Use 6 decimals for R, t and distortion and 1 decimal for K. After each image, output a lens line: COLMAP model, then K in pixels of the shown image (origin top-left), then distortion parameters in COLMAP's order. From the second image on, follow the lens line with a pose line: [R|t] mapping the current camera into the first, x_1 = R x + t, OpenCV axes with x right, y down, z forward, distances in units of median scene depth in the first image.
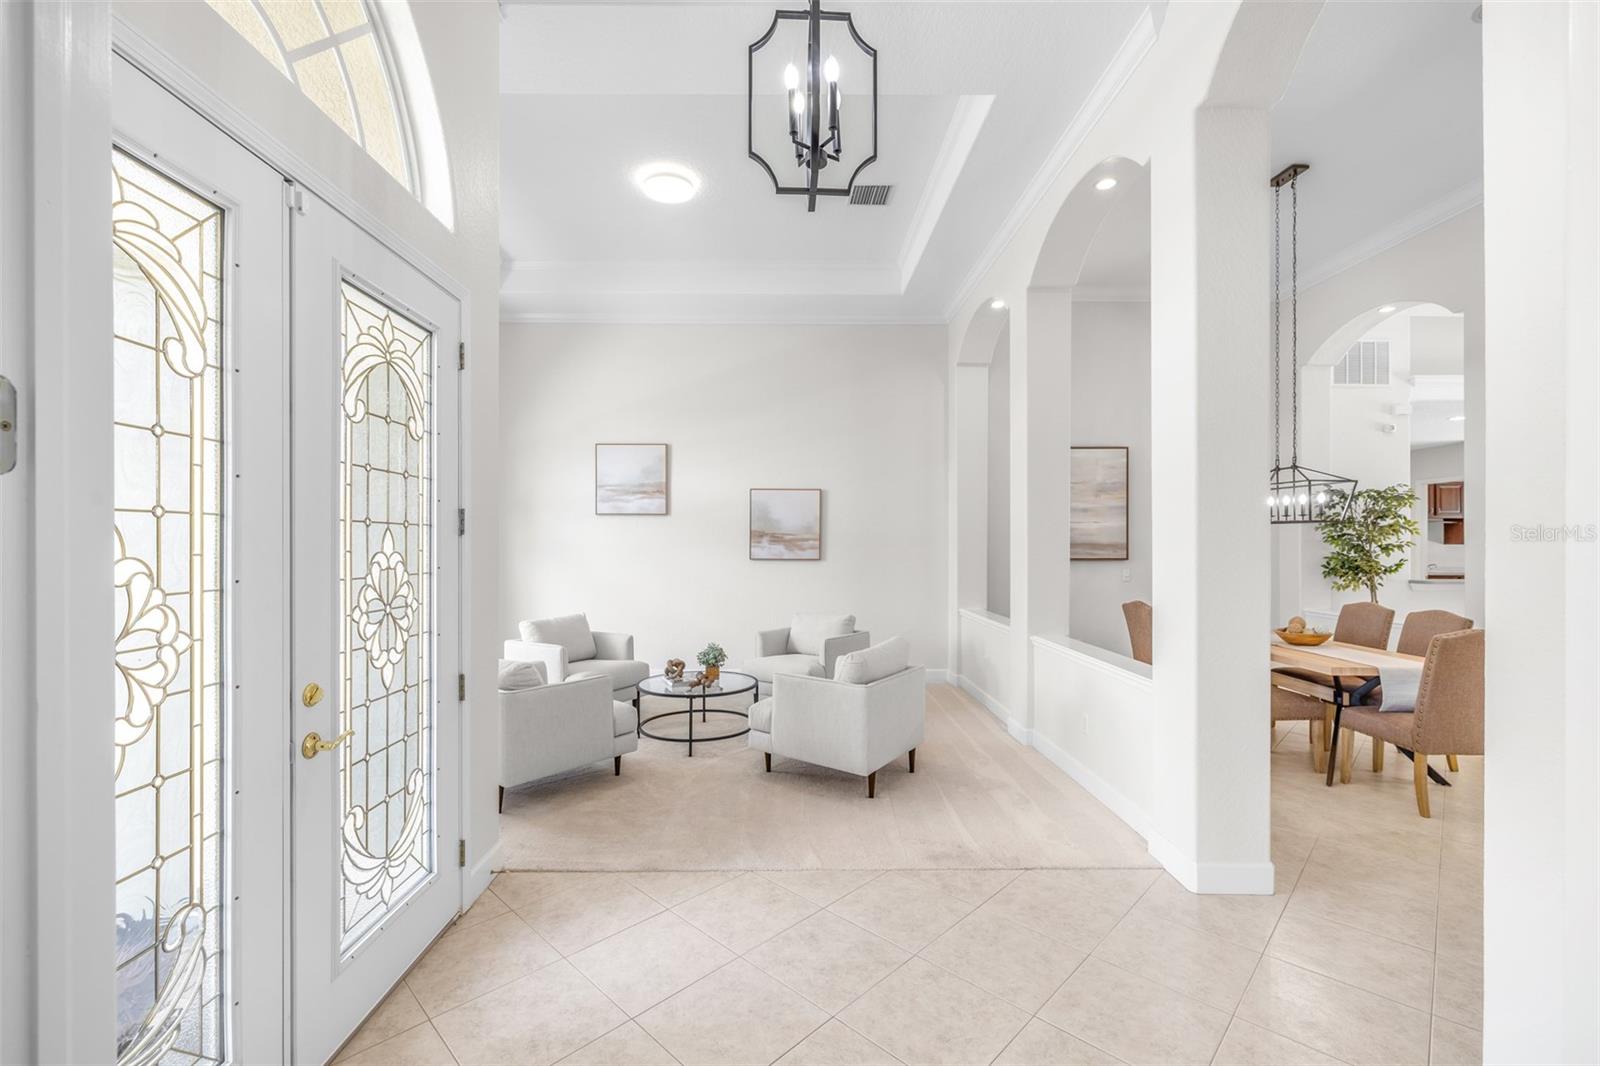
lens RADIAL K [[679.7, 0, 797.0], [0, 679.7, 541.8], [0, 0, 1]] dist [0.001234, 0.000202]
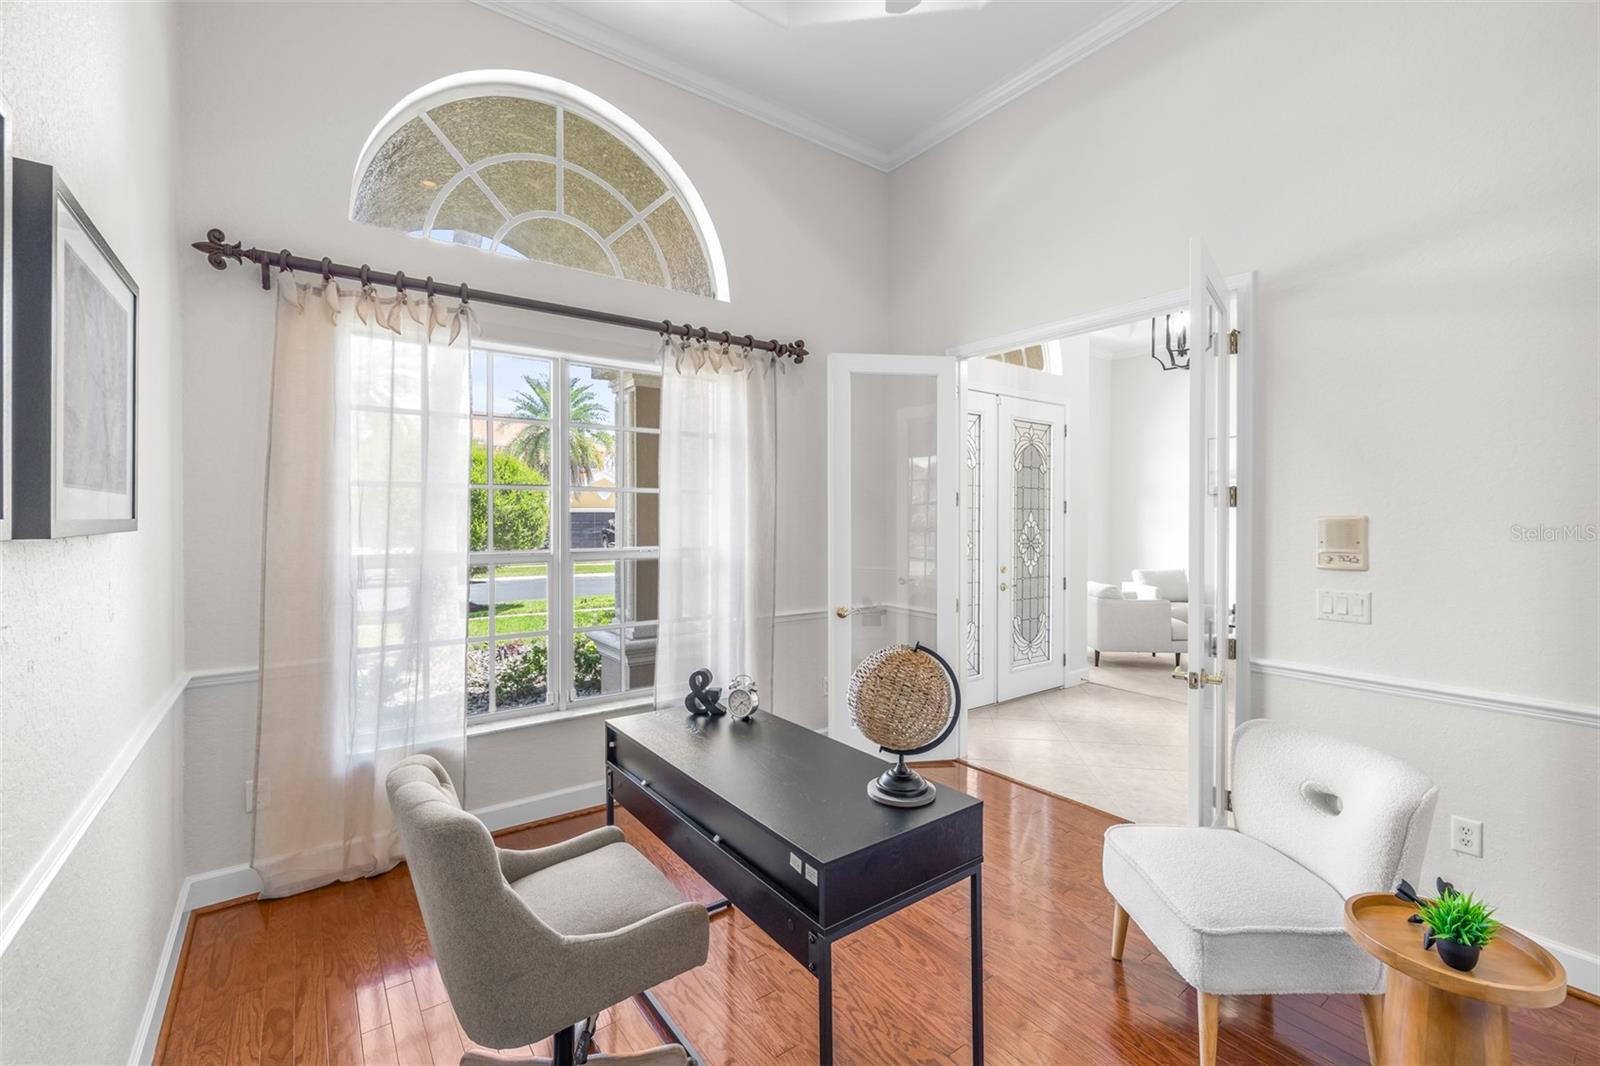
lens RADIAL K [[679.7, 0, 797.0], [0, 679.7, 541.8], [0, 0, 1]] dist [0.001234, 0.000202]
pose [[0.583018, 0.022698, -0.812142, 0.482842], [0.006590, 0.999445, 0.032664, 0.003040], [0.812432, -0.024395, 0.582545, -0.601495]]
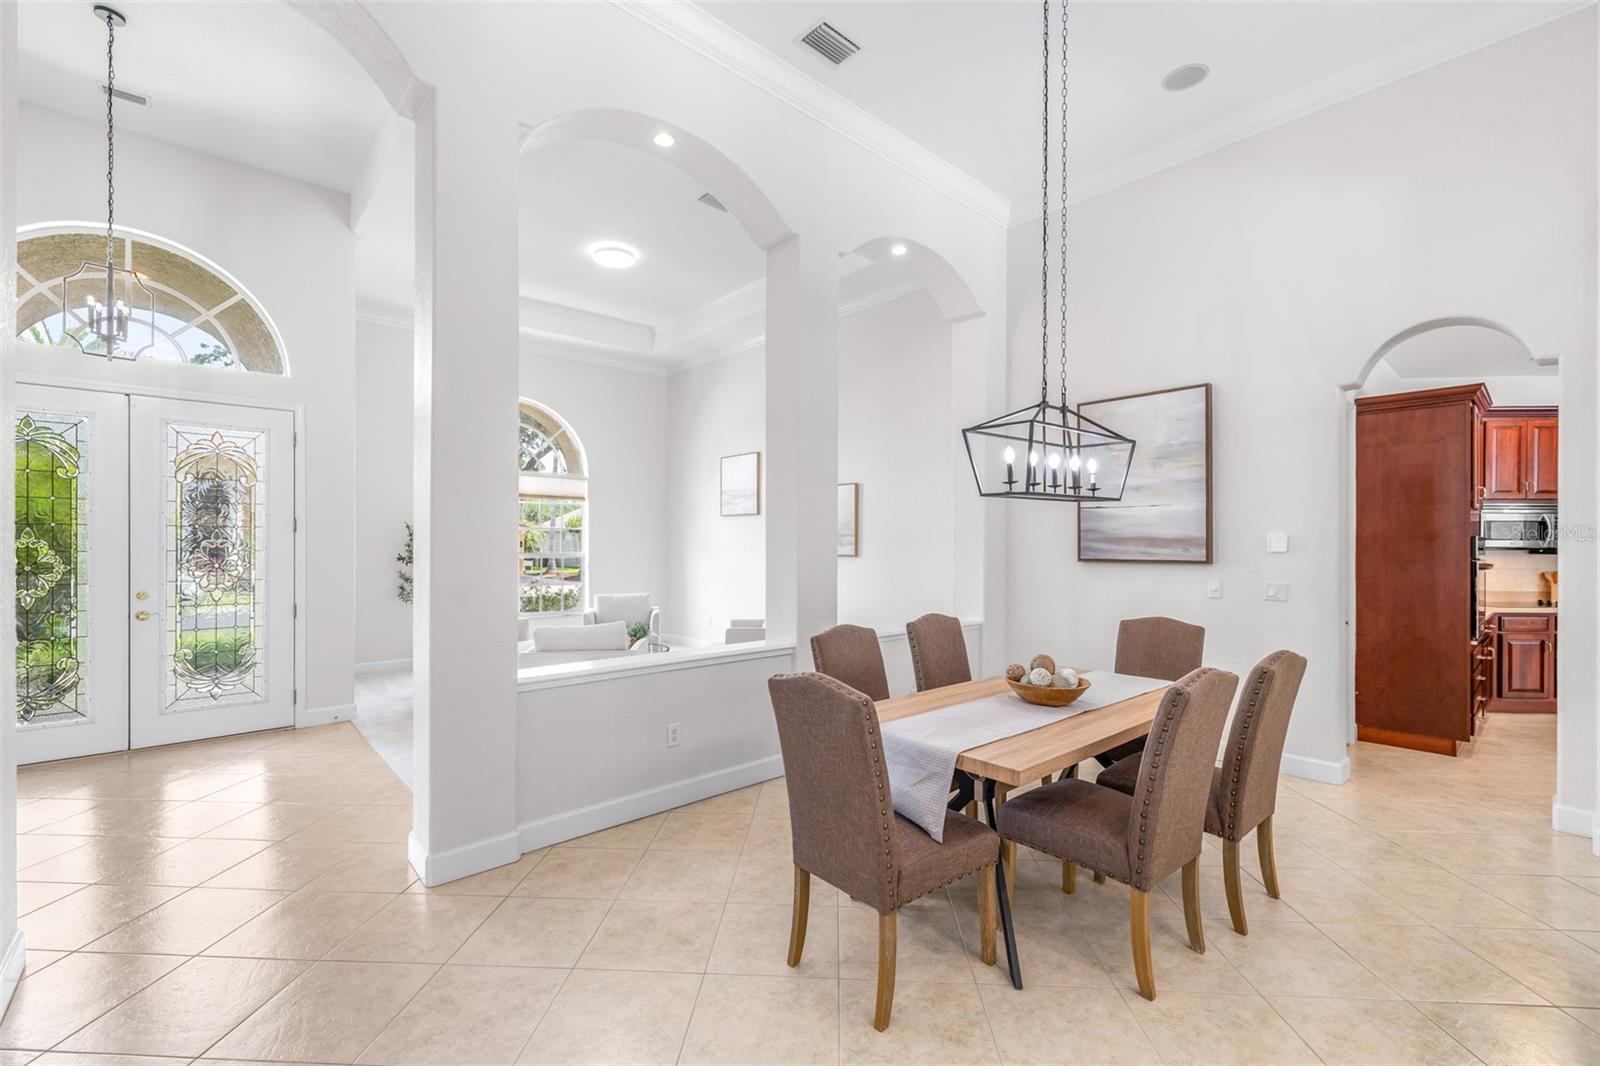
lens RADIAL K [[679.7, 0, 797.0], [0, 679.7, 541.8], [0, 0, 1]] dist [0.001234, 0.000202]
pose [[0.655196, -0.000638, -0.755458, 1.197642], [-0.000337, 0.999999, -0.001137, 0.012581], [0.755458, 0.001000, 0.655196, 0.507778]]
